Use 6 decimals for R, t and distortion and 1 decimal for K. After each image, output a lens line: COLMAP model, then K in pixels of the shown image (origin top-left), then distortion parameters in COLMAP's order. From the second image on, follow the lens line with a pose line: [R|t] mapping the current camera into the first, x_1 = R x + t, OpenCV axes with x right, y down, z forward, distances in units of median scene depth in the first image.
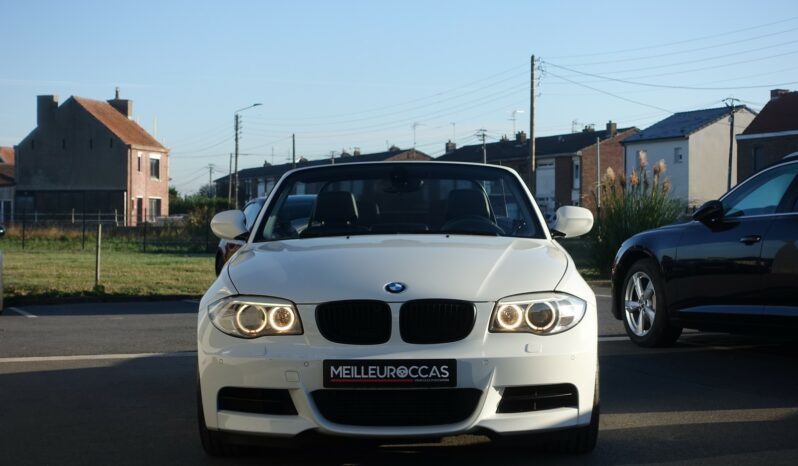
lens RADIAL K [[1526.5, 0, 399.0], [0, 1526.5, 233.0], [0, 0, 1]] dist [-0.051866, -0.179883]
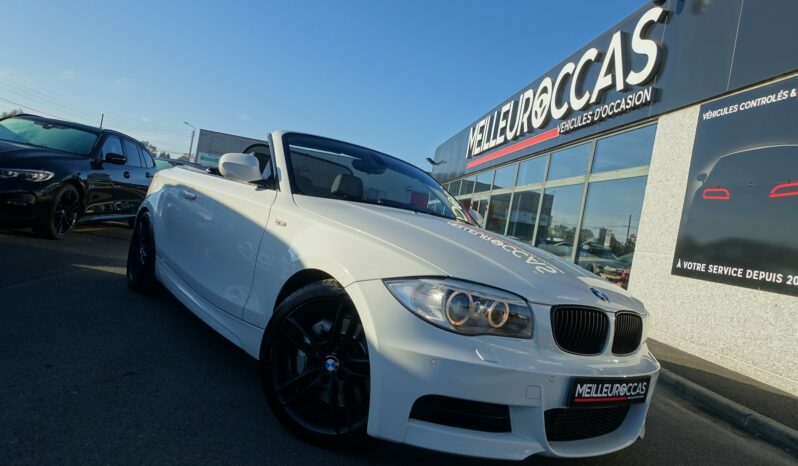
lens RADIAL K [[546.6, 0, 399.0], [0, 546.6, 233.0], [0, 0, 1]] dist [-0.004792, 0.001398]
pose [[0.761883, 0.156014, 0.628645, -0.324251], [-0.198787, 0.980040, -0.002304, 0.024029], [-0.616457, -0.123211, 0.777689, 0.820093]]
